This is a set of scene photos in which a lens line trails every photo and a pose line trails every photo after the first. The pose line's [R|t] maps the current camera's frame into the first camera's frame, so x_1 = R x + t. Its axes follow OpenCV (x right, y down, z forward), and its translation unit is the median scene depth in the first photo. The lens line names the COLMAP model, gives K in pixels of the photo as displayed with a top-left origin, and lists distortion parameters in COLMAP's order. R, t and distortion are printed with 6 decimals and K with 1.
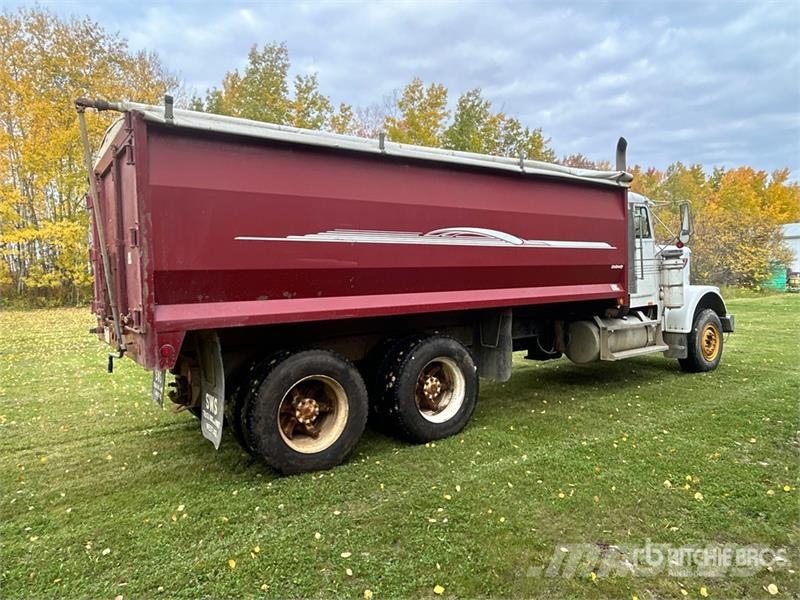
lens RADIAL K [[532.1, 0, 400.0], [0, 532.1, 300.0], [0, 0, 1]] dist [-0.005252, -0.002677]
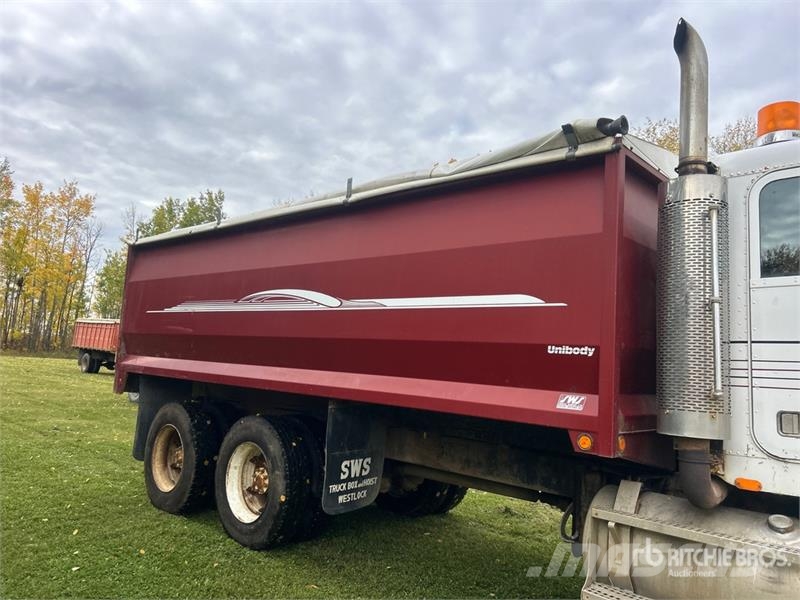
lens RADIAL K [[596.9, 0, 397.3], [0, 596.9, 297.7], [0, 0, 1]] dist [0.067490, -0.077649]
pose [[0.201088, -0.067770, -0.977226, 1.114932], [-0.109021, 0.989858, -0.091080, -0.061962], [0.973488, 0.124853, 0.191660, 1.047303]]
